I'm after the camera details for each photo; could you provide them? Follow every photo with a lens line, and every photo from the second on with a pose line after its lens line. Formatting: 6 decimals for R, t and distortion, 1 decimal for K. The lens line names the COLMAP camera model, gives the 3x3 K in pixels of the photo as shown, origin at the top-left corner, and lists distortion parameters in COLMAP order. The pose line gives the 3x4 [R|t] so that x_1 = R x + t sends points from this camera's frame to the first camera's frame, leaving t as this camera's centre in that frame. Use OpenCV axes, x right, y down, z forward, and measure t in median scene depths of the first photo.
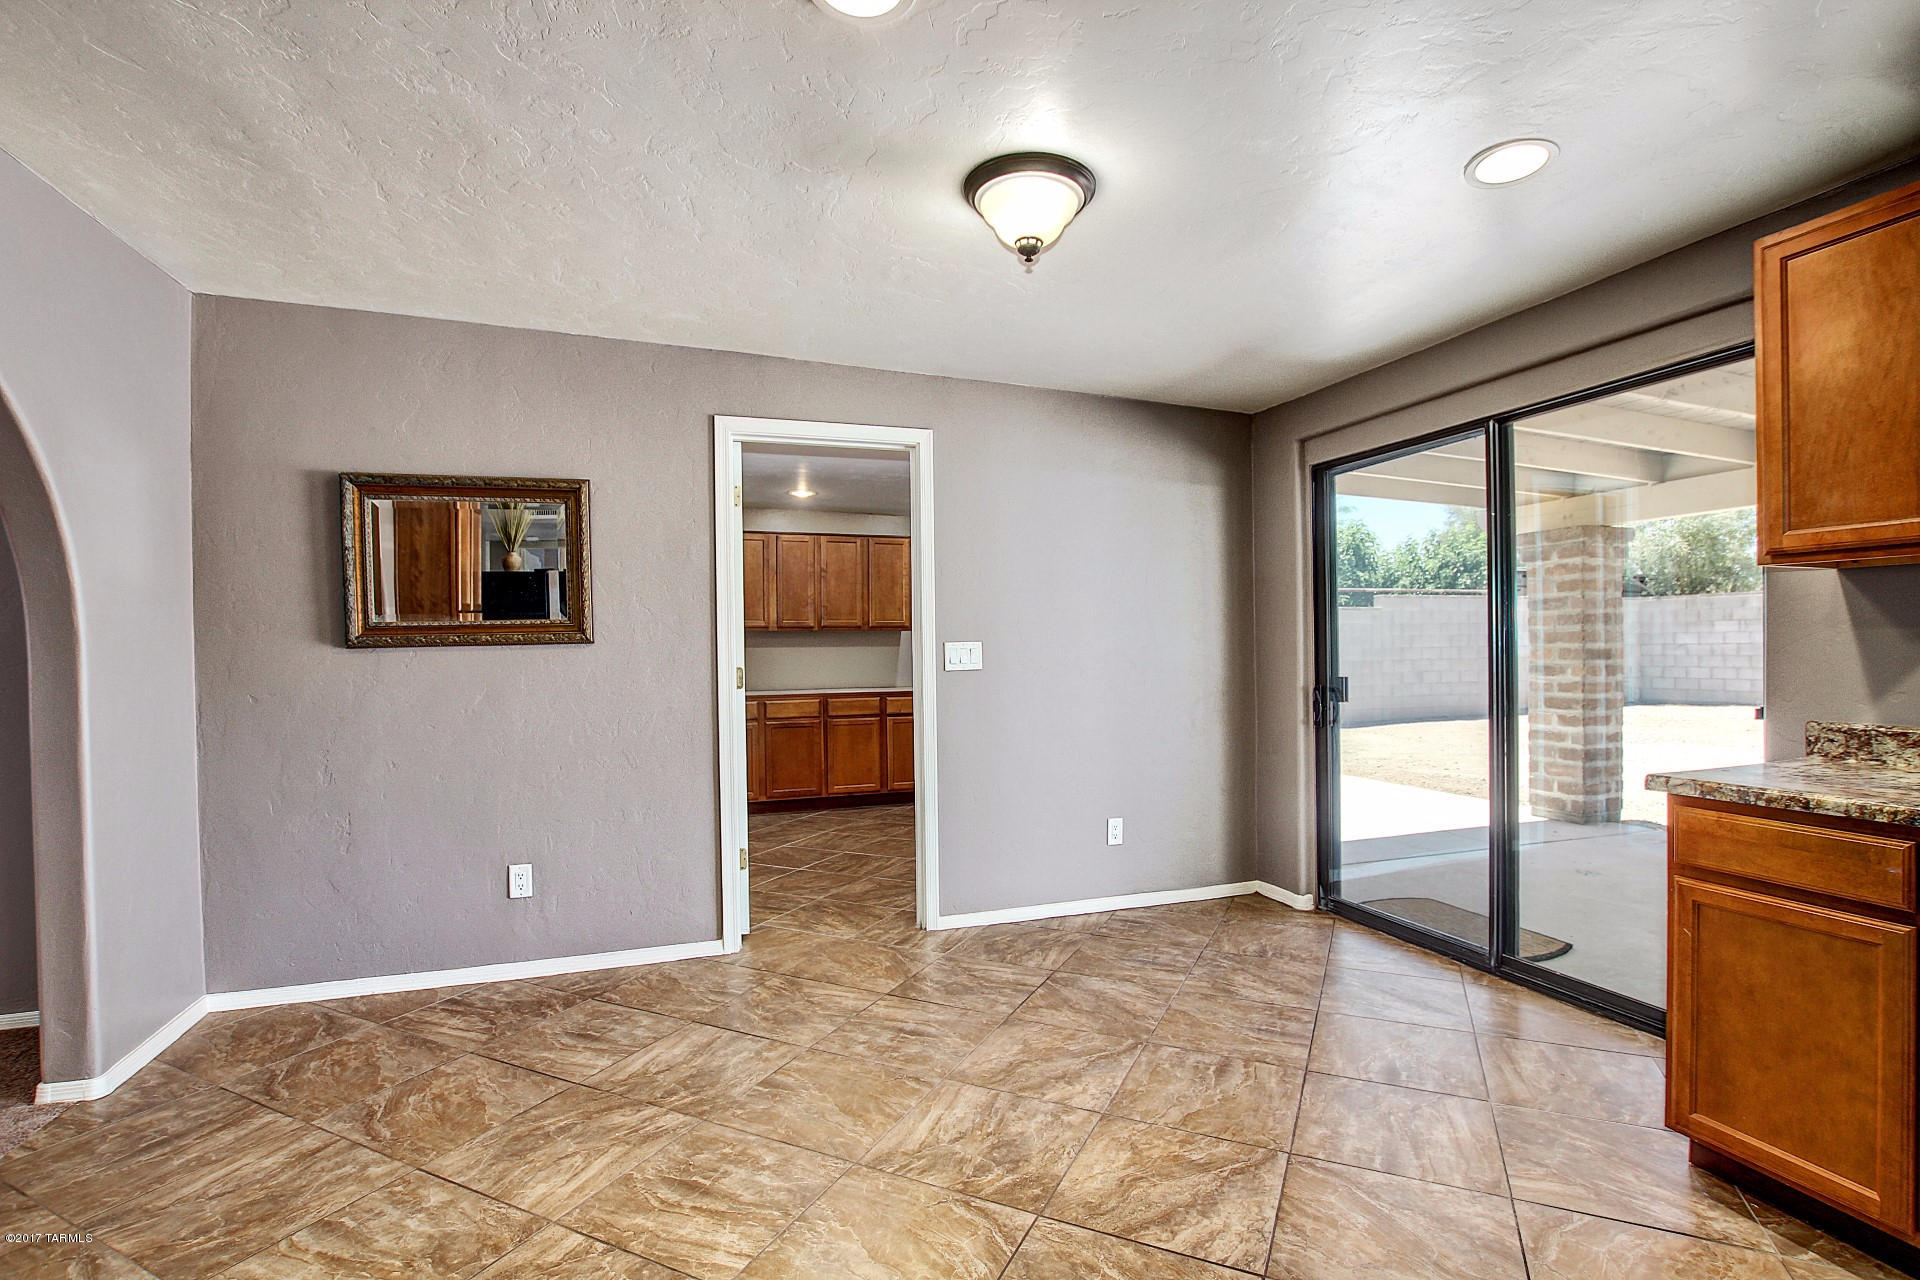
lens RADIAL K [[887.3, 0, 967.4], [0, 887.3, 649.0], [0, 0, 1]] dist [-0.033376, 0.004630]
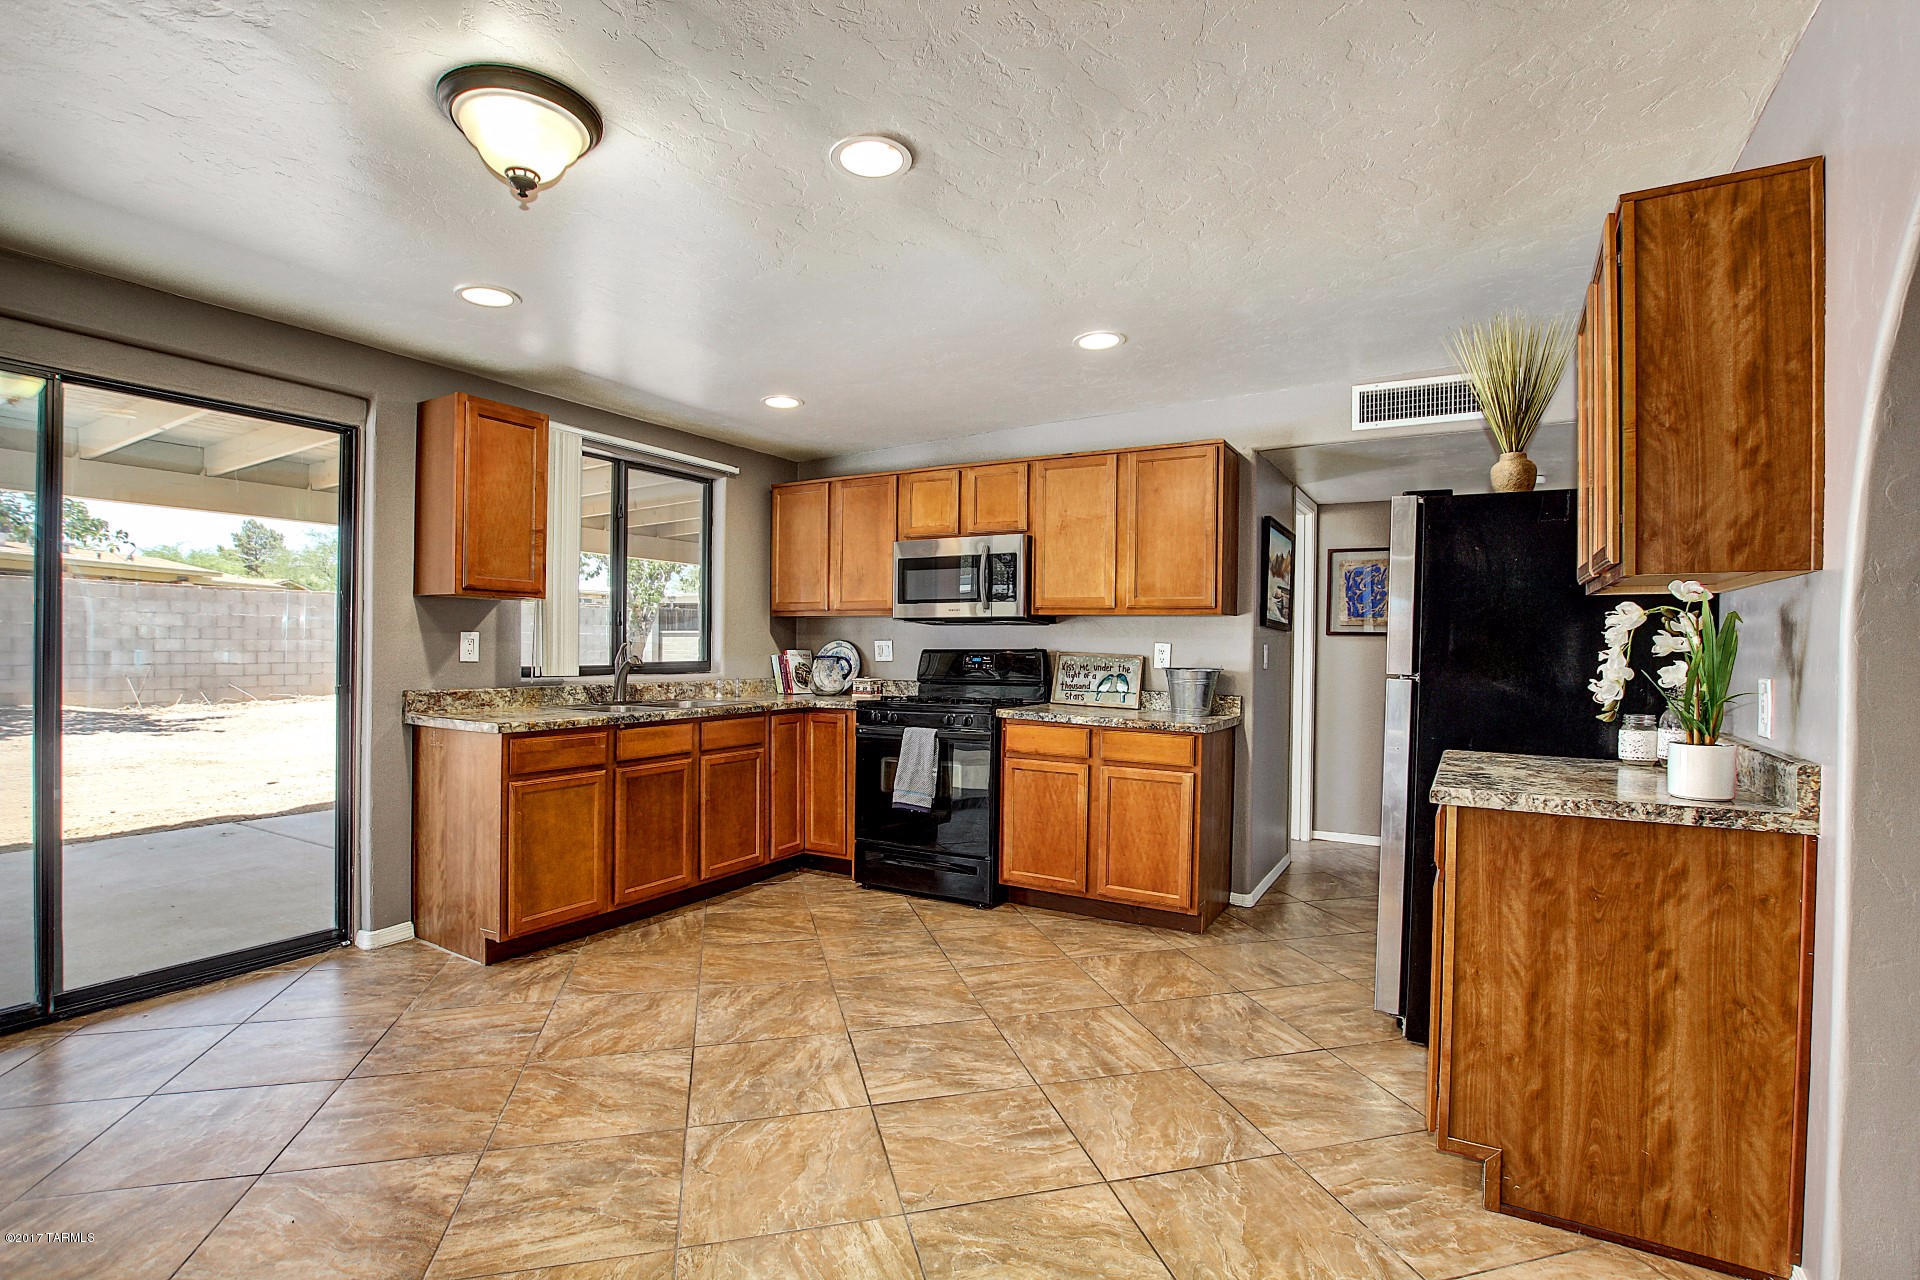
lens RADIAL K [[887.3, 0, 967.4], [0, 887.3, 649.0], [0, 0, 1]] dist [-0.033376, 0.004630]
pose [[-0.646070, -0.000847, 0.763278, -0.929478], [-0.004874, 0.999984, -0.003016, 0.008317], [-0.763263, -0.005669, -0.646064, 1.300796]]
